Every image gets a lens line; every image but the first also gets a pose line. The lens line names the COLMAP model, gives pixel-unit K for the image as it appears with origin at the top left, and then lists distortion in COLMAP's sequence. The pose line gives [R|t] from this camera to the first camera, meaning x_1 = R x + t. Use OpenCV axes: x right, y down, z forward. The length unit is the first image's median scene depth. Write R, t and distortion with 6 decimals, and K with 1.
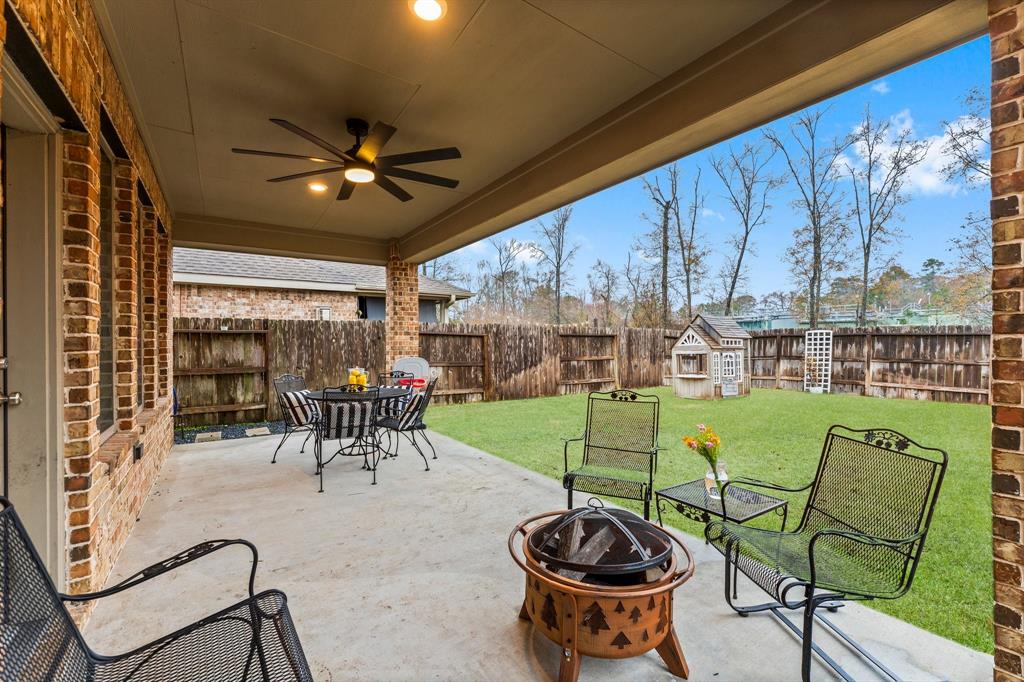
lens RADIAL K [[419.7, 0, 516.7], [0, 419.7, 338.5], [0, 0, 1]] dist [0.001392, -0.001012]
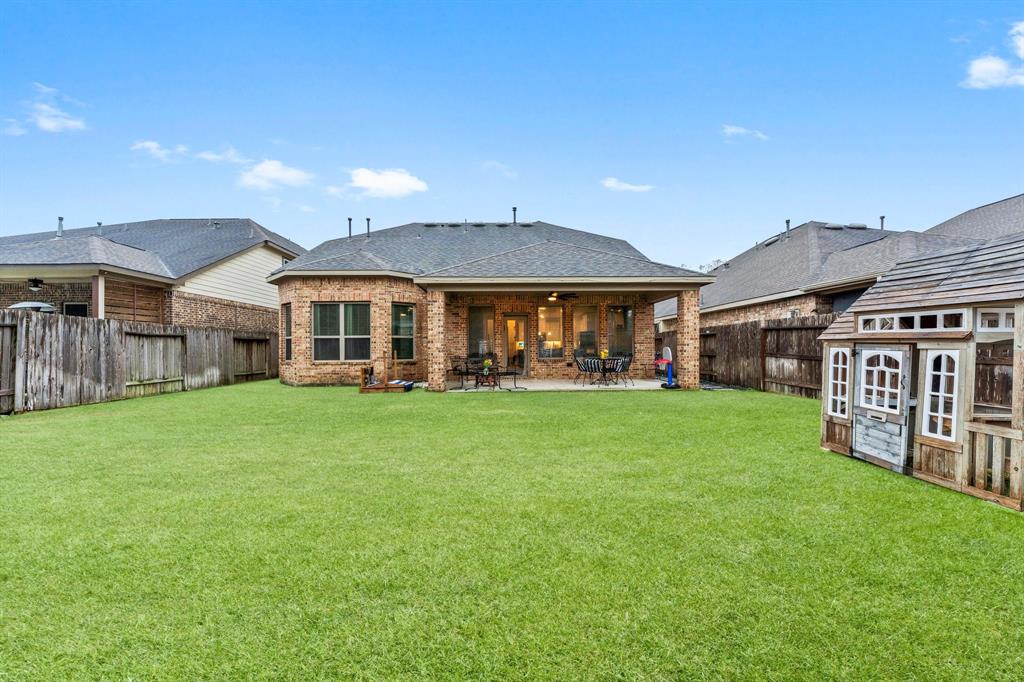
lens RADIAL K [[419.7, 0, 506.5], [0, 419.7, 347.1], [0, 0, 1]] dist [0.001392, -0.001012]
pose [[-0.560333, 0.007773, -0.828231, 1.268987], [0.021051, 0.999767, -0.004860, 0.031976], [0.828000, -0.020158, -0.560365, 1.149252]]
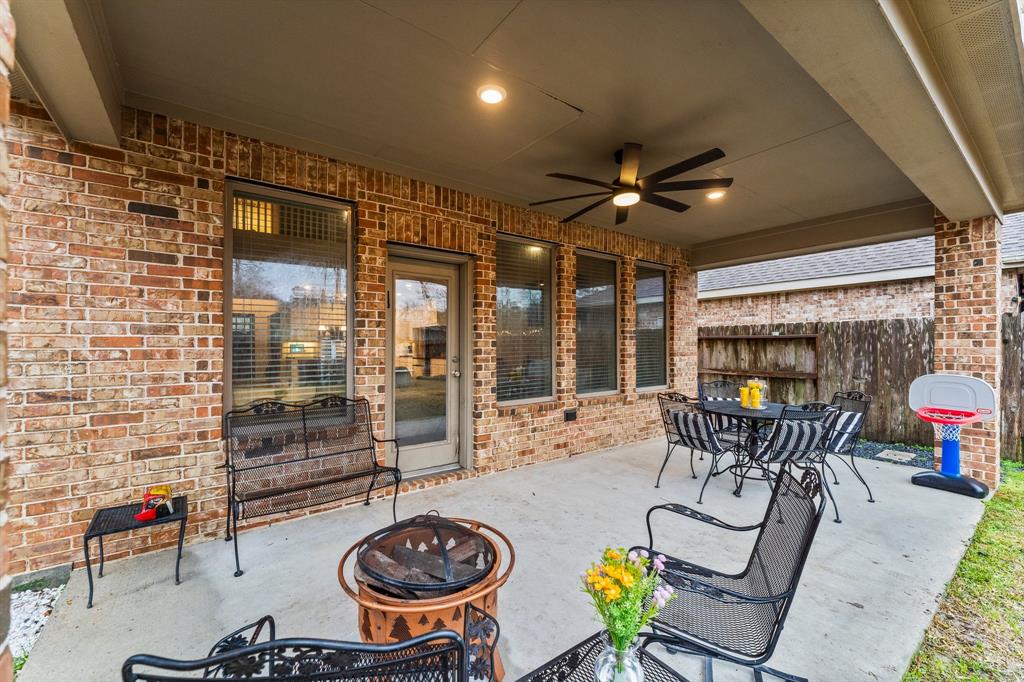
lens RADIAL K [[419.7, 0, 508.4], [0, 419.7, 342.5], [0, 0, 1]] dist [0.001392, -0.001012]
pose [[0.033047, -0.000549, -0.999454, 0.280402], [0.011524, 0.999934, -0.000169, -0.008230], [0.999387, -0.011512, 0.033051, 0.262853]]
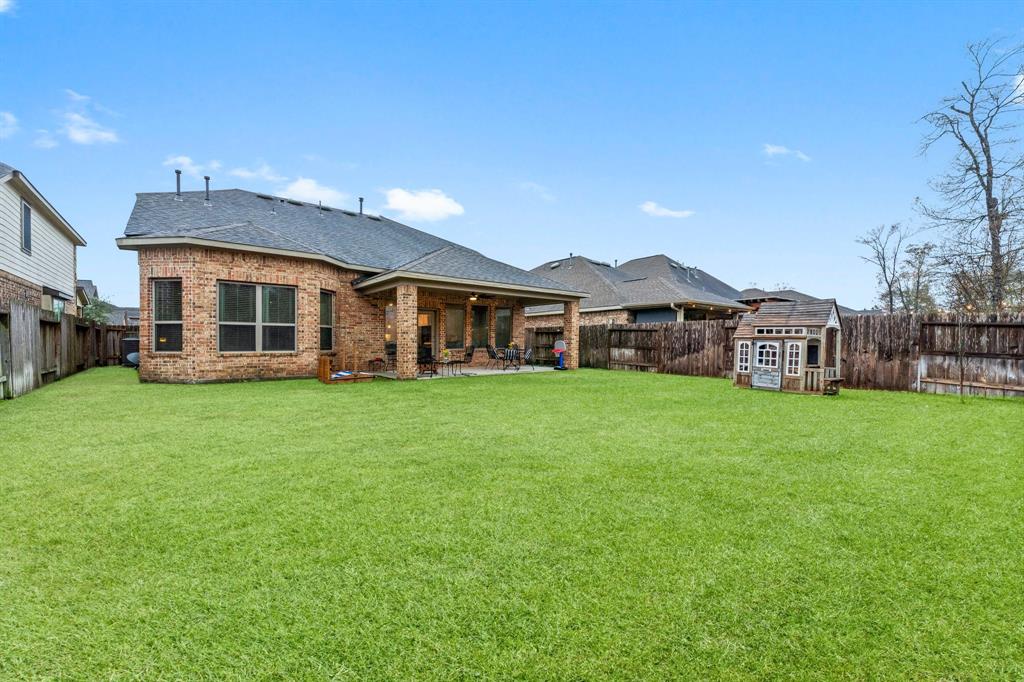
lens RADIAL K [[419.7, 0, 511.8], [0, 419.7, 341.0], [0, 0, 1]] dist [0.001392, -0.001012]
pose [[0.074313, 0.003408, -0.997229, 1.745897], [0.007704, 0.999962, 0.003991, 0.028326], [0.997205, -0.007980, 0.074284, 0.432203]]
